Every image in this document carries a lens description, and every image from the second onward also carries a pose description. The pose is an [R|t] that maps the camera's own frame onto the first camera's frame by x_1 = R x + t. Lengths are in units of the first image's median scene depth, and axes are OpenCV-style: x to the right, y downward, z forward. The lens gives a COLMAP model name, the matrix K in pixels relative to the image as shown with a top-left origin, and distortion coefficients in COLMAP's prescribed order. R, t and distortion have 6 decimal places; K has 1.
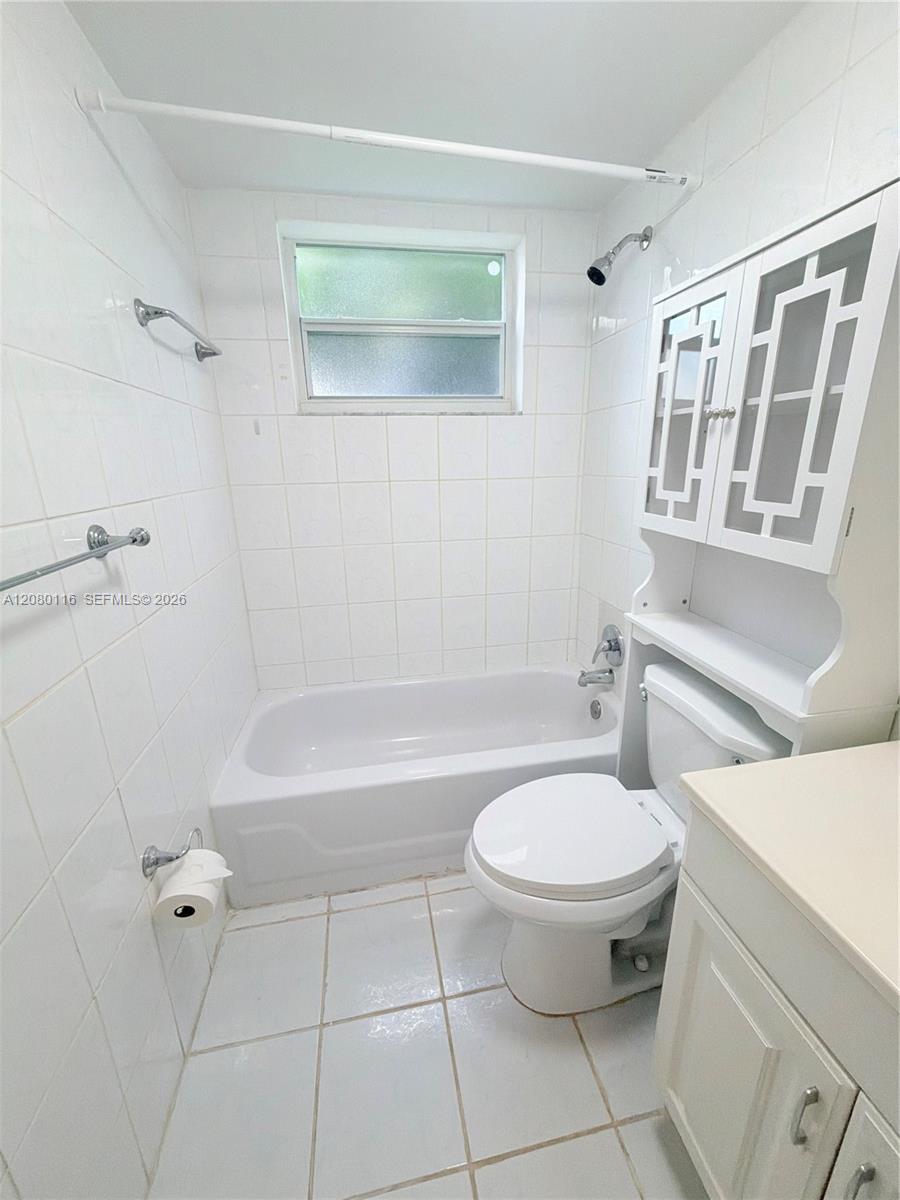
lens RADIAL K [[477.7, 0, 450.5], [0, 477.7, 597.5], [0, 0, 1]] dist [-0.000291, -0.000008]
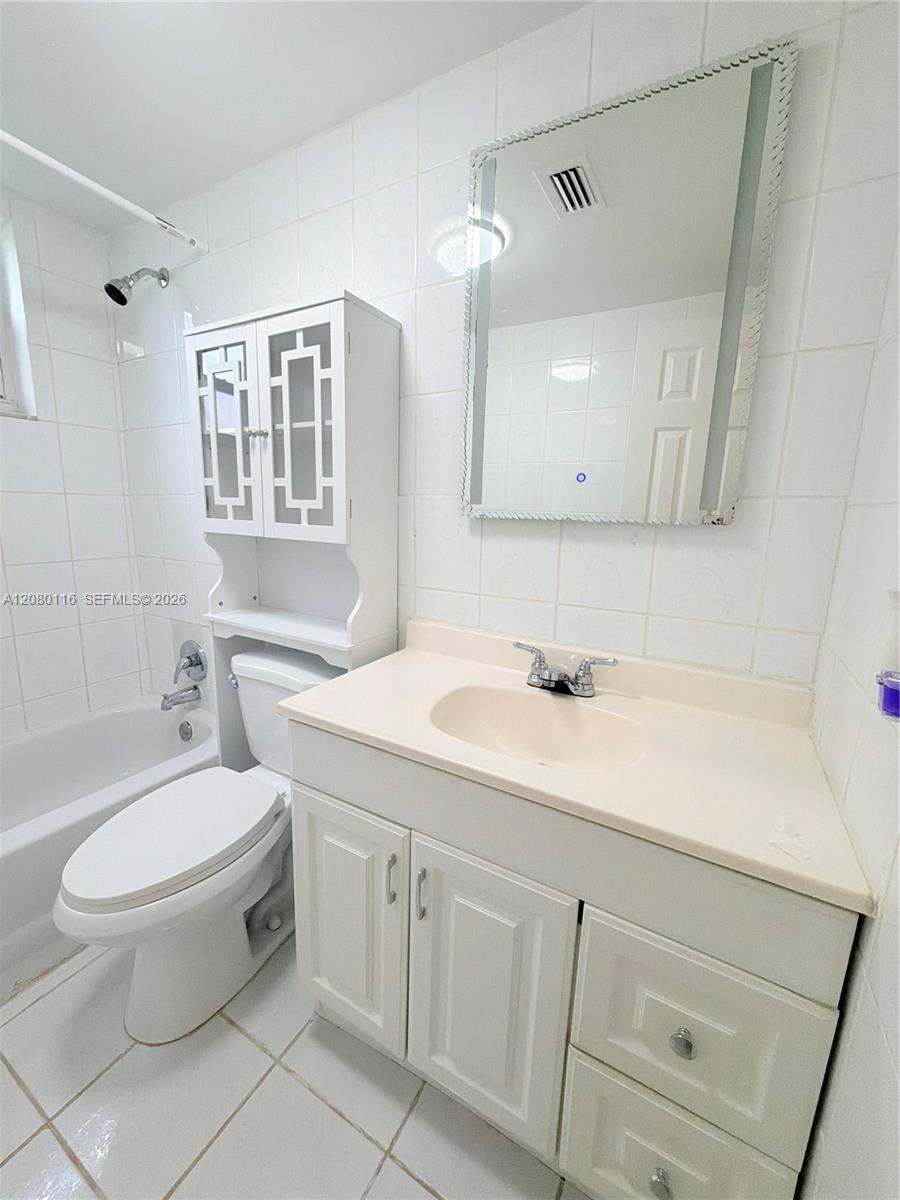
lens RADIAL K [[477.7, 0, 450.5], [0, 477.7, 597.5], [0, 0, 1]] dist [-0.000291, -0.000008]
pose [[0.644909, -0.106718, 0.756772, -0.089918], [0.177588, 0.984025, -0.012573, 0.121920], [-0.743340, 0.142502, 0.653559, -0.121882]]
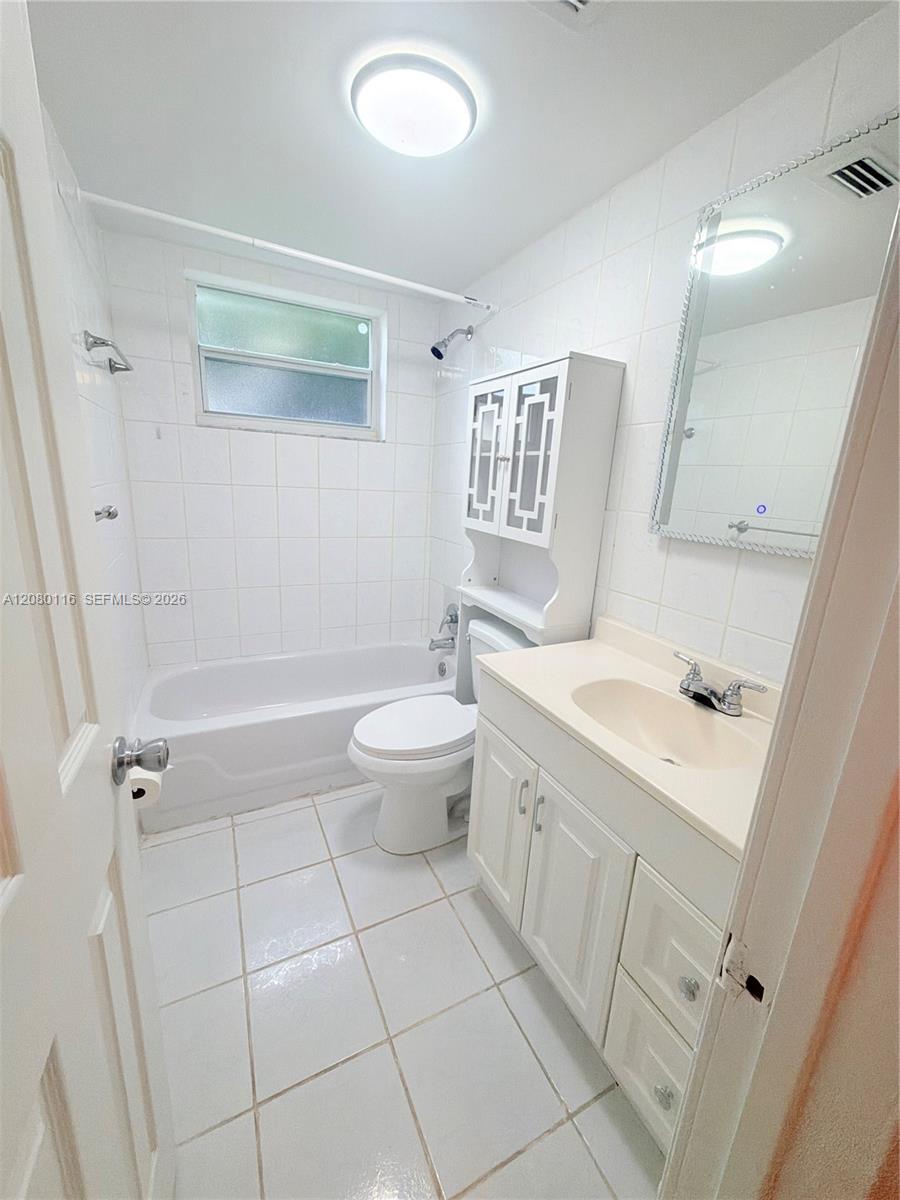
lens RADIAL K [[477.7, 0, 450.5], [0, 477.7, 597.5], [0, 0, 1]] dist [-0.000291, -0.000008]
pose [[0.958880, 0.000259, 0.283811, -0.076837], [0.008955, 0.999474, -0.031170, 0.128525], [-0.283670, 0.032430, 0.958373, -0.447729]]
